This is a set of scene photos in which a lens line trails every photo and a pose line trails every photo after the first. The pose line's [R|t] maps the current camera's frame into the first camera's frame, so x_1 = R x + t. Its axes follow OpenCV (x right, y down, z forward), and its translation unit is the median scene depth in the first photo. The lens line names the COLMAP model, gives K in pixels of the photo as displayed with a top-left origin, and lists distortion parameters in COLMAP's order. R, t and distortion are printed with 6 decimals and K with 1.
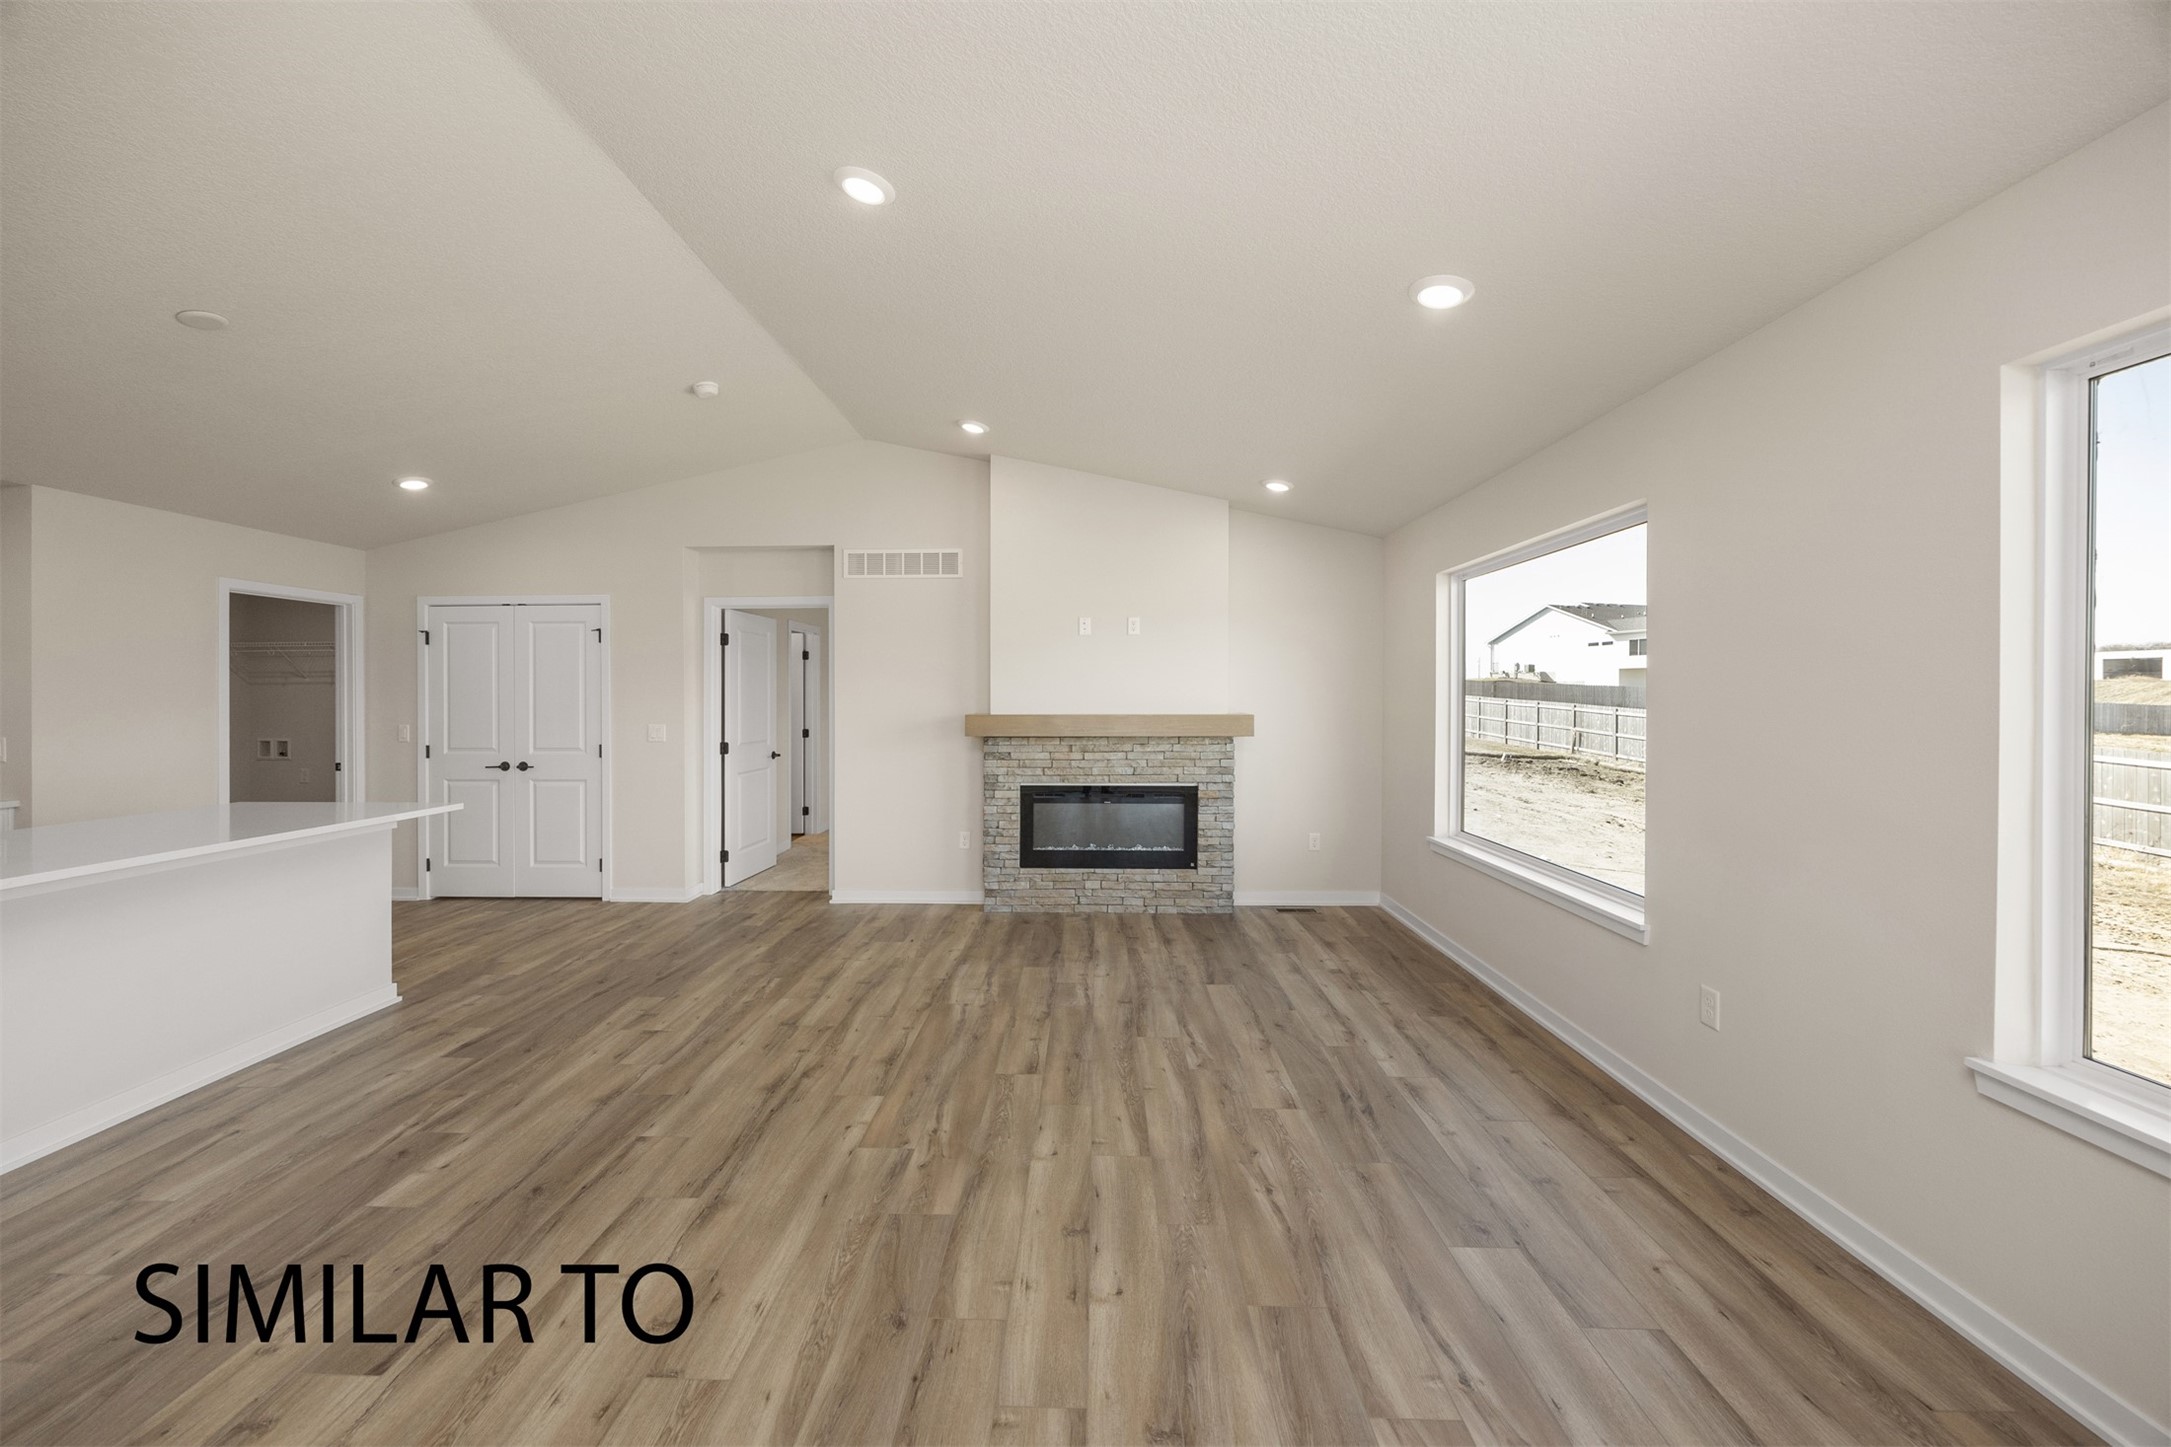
lens RADIAL K [[834.6, 0, 1068.2], [0, 834.6, 705.4], [0, 0, 1]] dist [-0.002319, -0.000015]
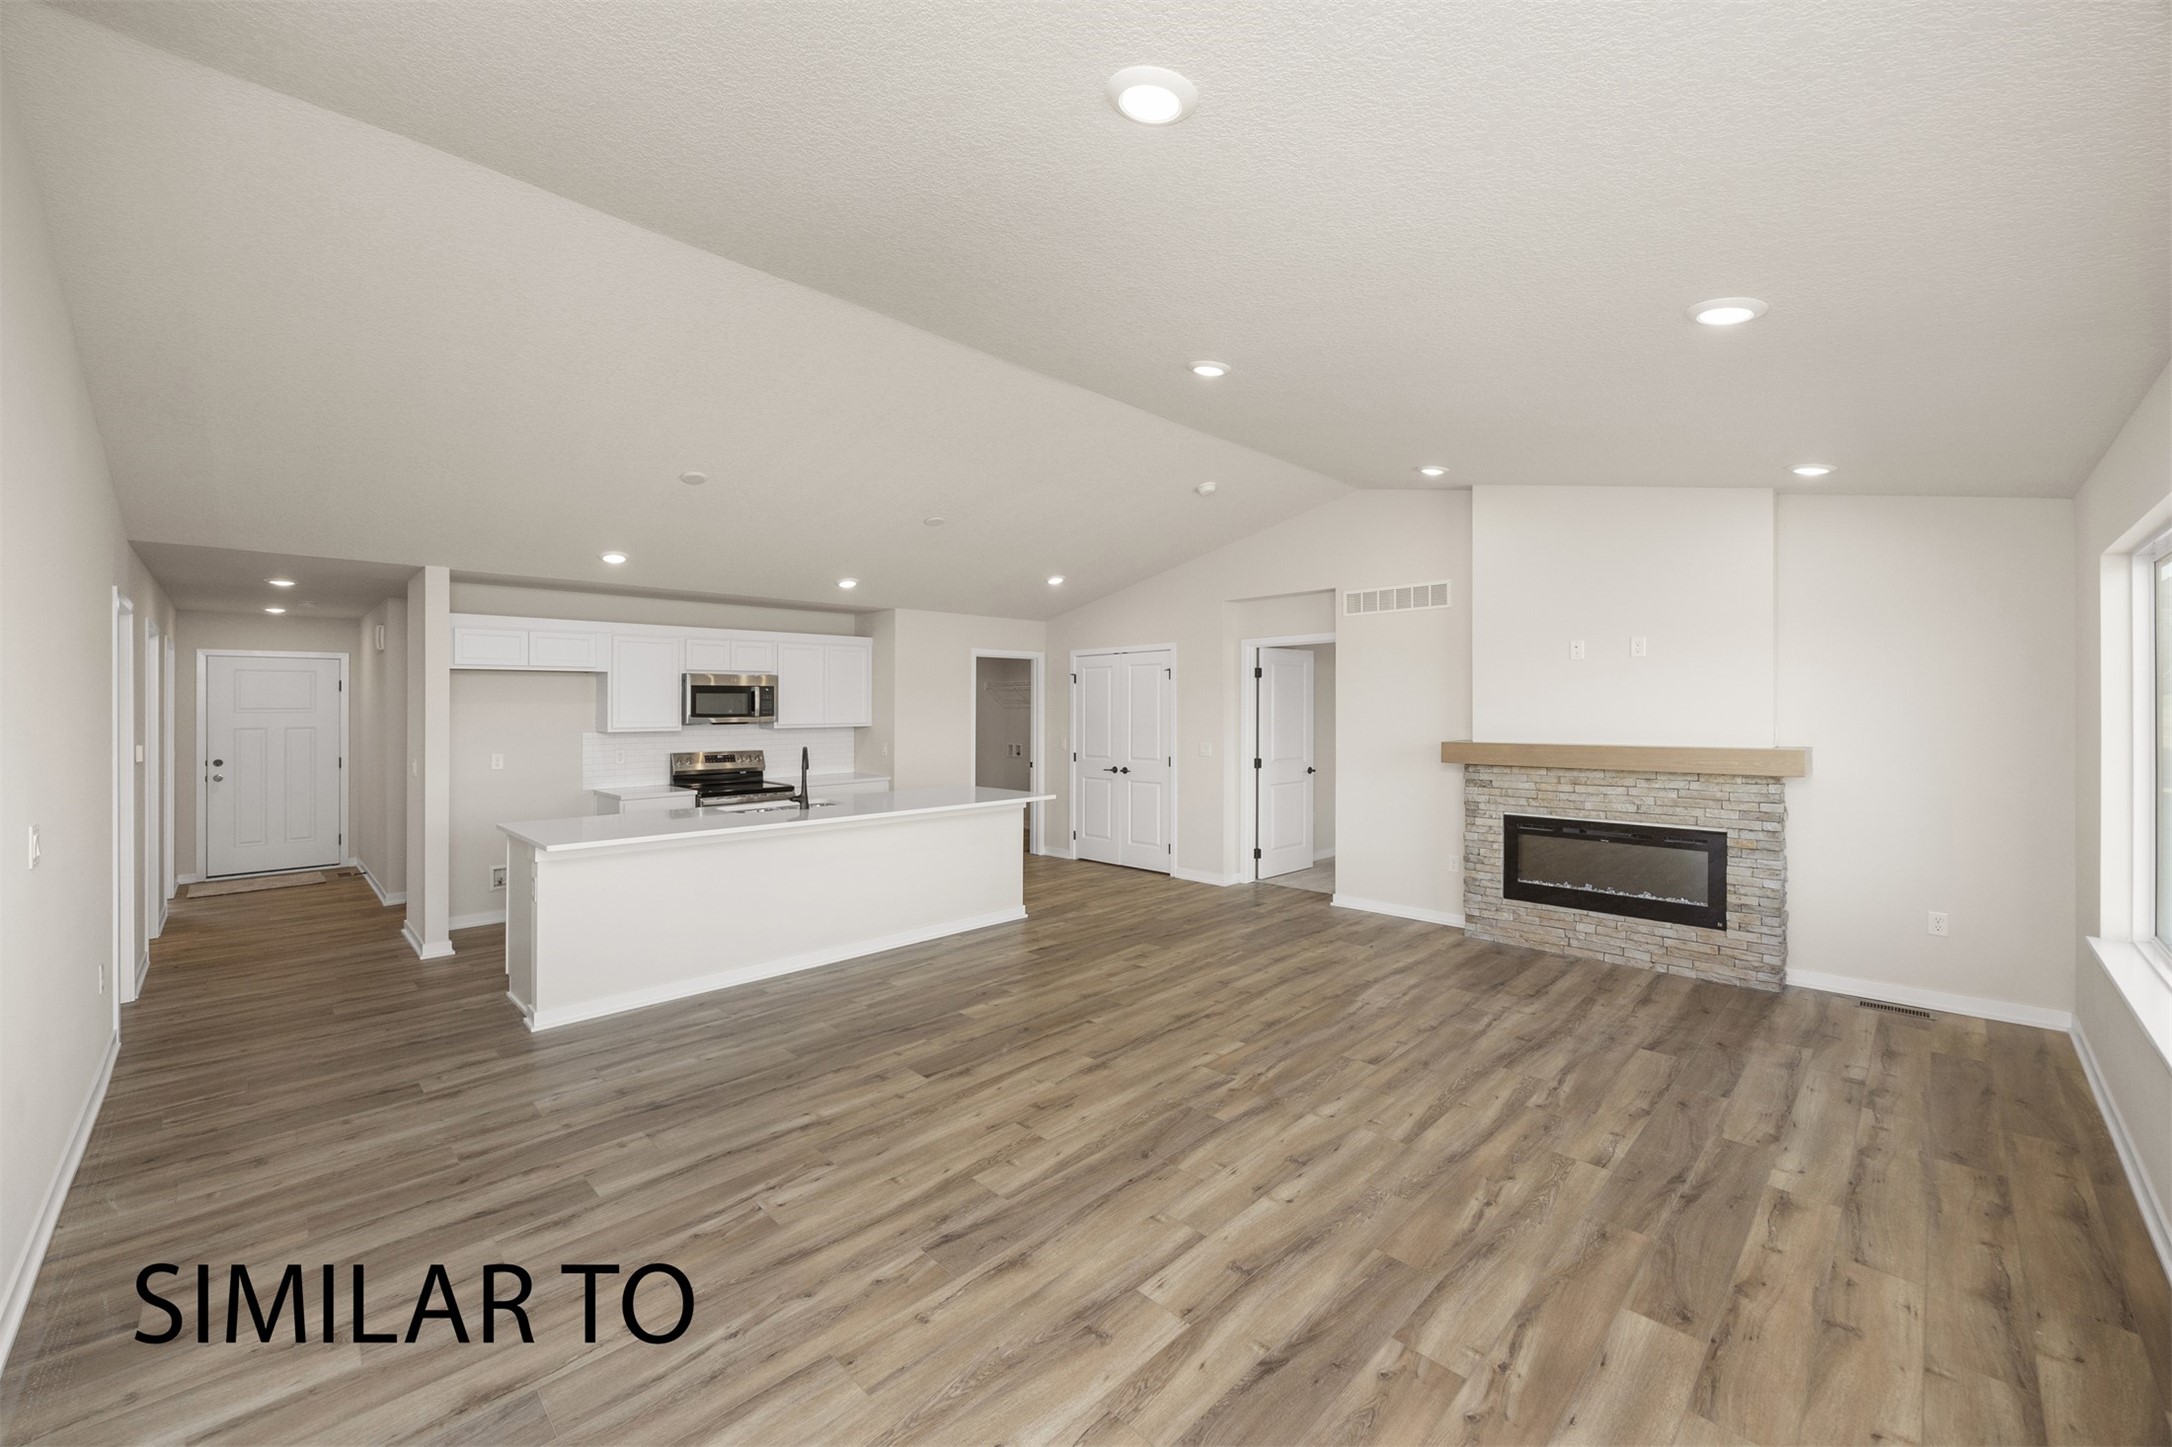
lens RADIAL K [[850.8, 0, 1073.1], [0, 850.8, 693.1], [0, 0, 1]] dist [-0.002790, 0.000037]
pose [[0.721576, -0.015143, -0.692170, 0.365459], [0.000089, 0.999763, -0.021780, -0.034316], [0.692335, 0.015655, 0.721406, -0.106643]]
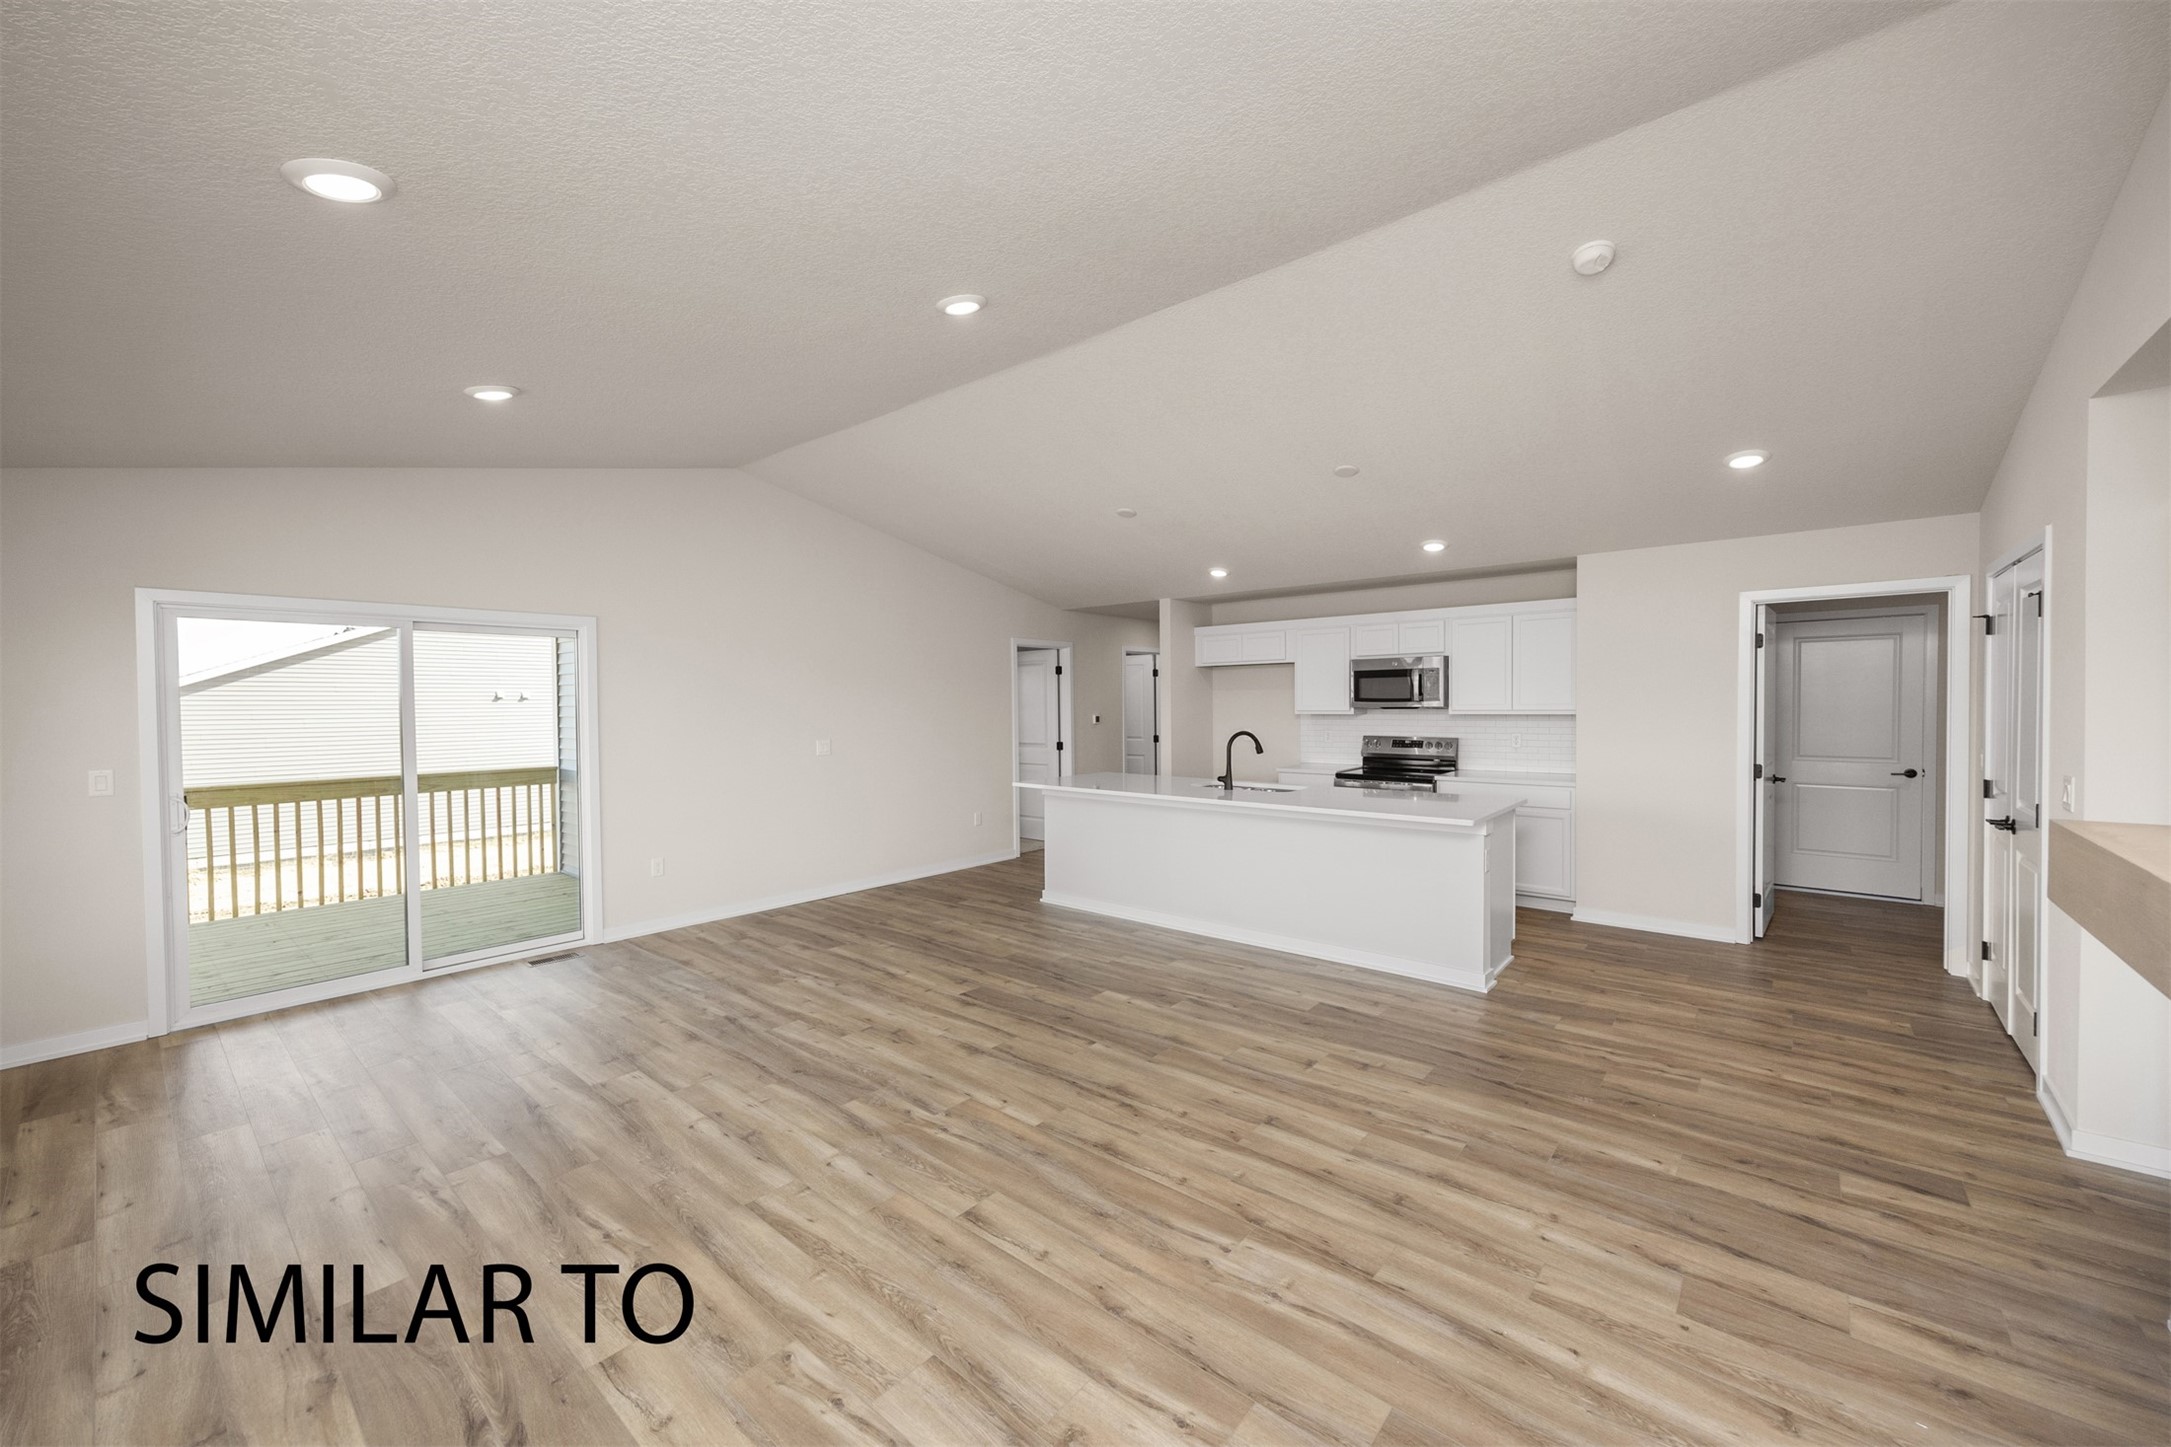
lens RADIAL K [[846.0, 0, 1052.1], [0, 846.0, 715.6], [0, 0, 1]] dist [0.012448, -0.000043]
pose [[-0.645829, 0.021334, -0.763184, 0.387896], [0.006235, 0.999724, 0.022671, -0.037463], [0.763457, 0.009883, -0.645783, 1.204020]]
